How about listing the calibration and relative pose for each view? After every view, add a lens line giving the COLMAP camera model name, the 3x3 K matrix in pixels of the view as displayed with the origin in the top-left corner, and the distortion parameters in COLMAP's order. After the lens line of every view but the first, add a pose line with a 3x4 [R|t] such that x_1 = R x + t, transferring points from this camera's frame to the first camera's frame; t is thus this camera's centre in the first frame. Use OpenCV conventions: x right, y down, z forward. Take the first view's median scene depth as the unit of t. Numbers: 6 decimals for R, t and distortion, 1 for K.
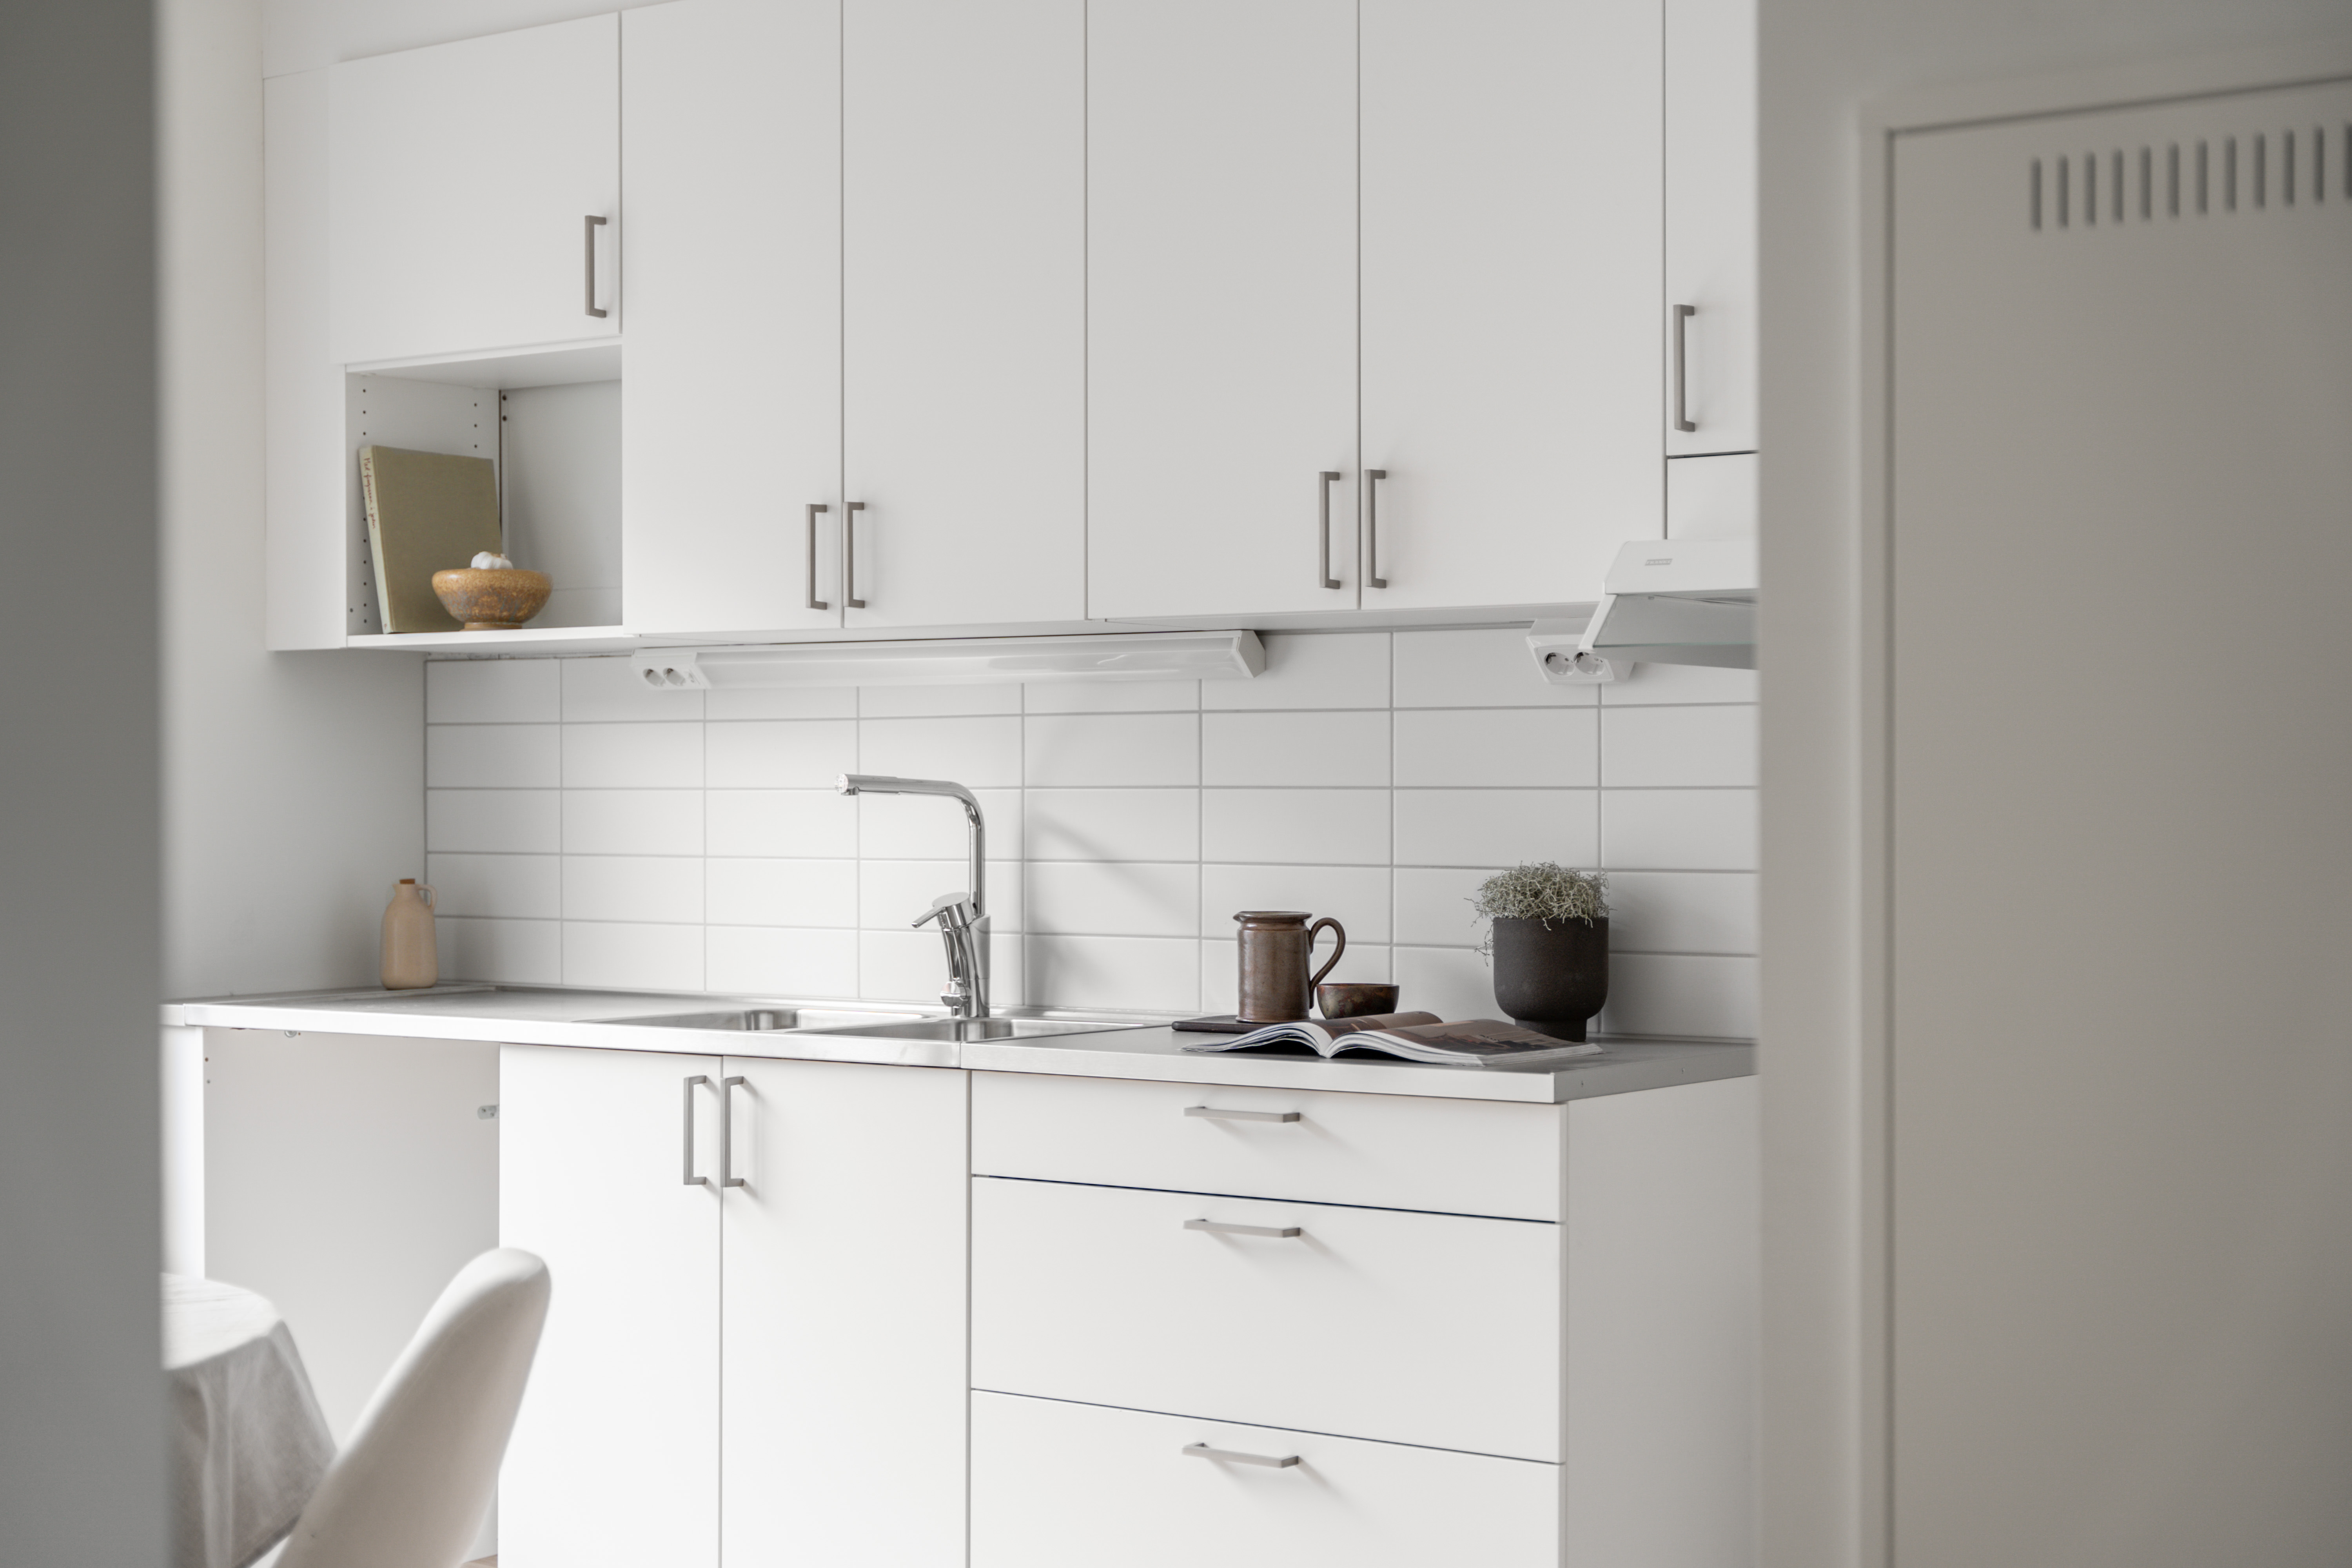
lens RADIAL K [[3328.1, 0, 1176.0], [0, 3328.1, 784.0], [0, 0, 1]] dist [0.022813, 0.035004]
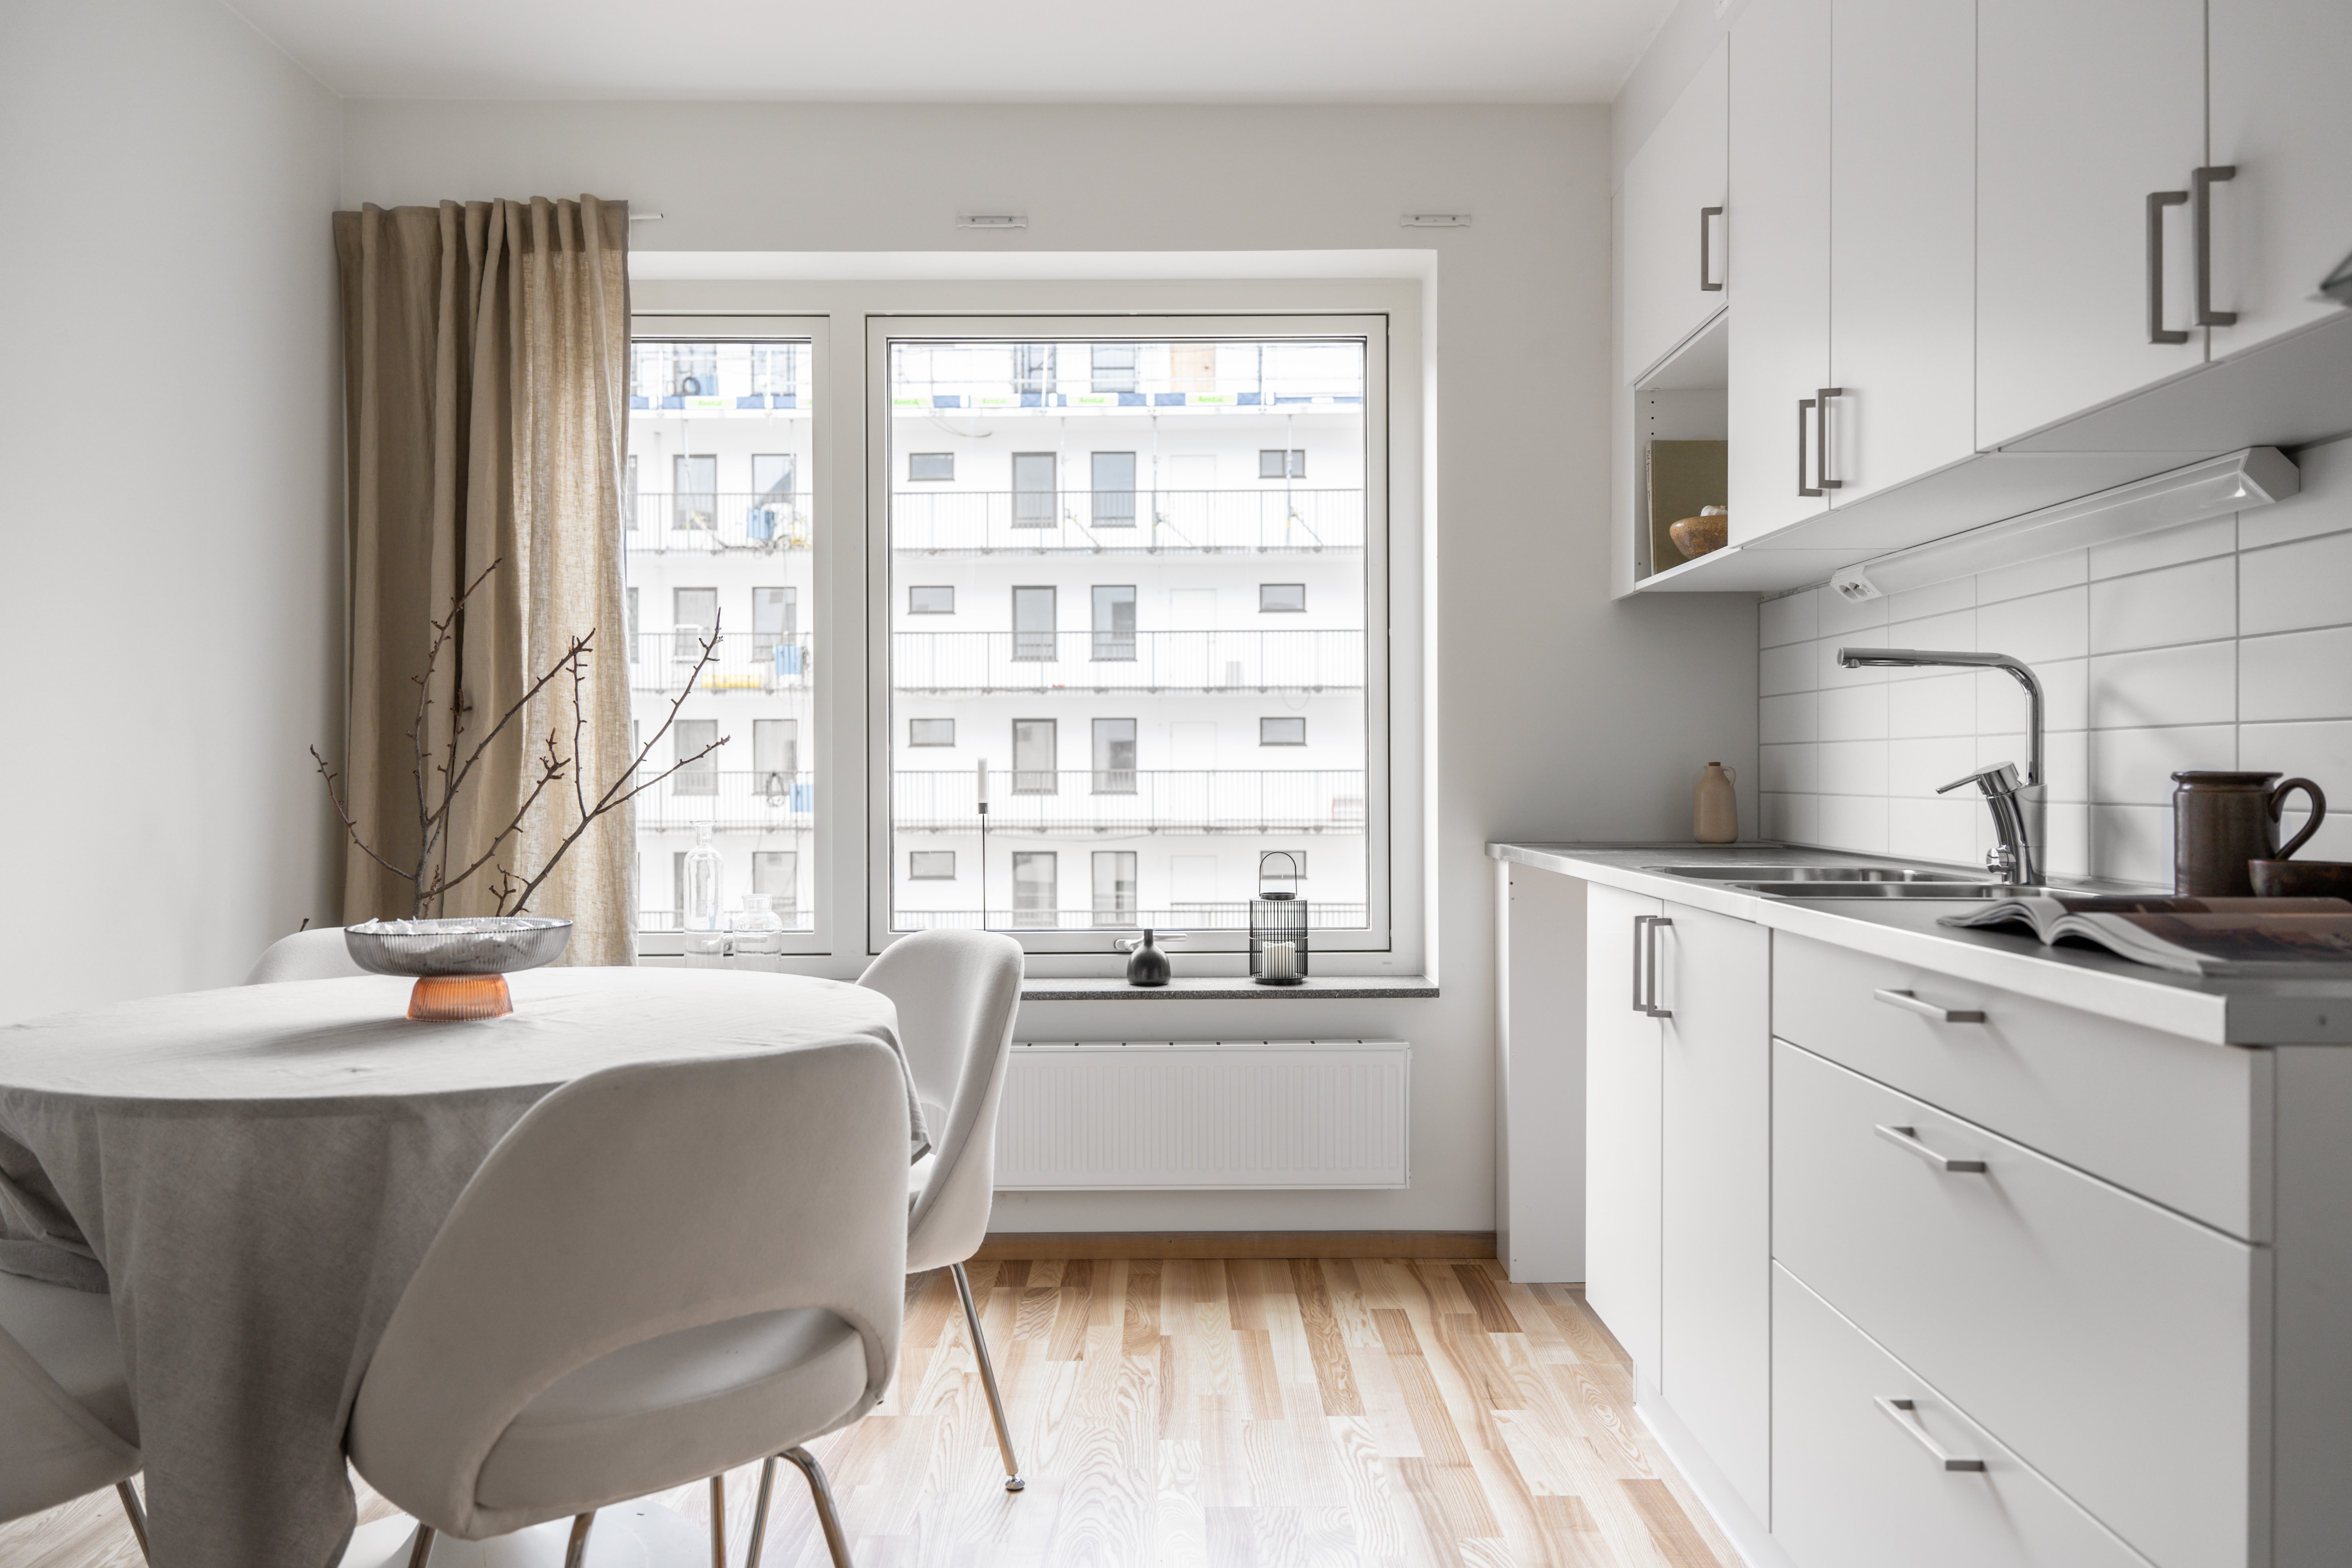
lens RADIAL K [[1542.4, 0, 1176.0], [0, 1542.4, 784.0], [0, 0, 1]] dist [-0.007779, -0.005062]
pose [[0.564323, 0.005681, -0.825535, 0.183816], [0.004193, 0.999944, 0.009747, 0.034379], [0.825543, -0.008962, 0.564267, 0.529936]]
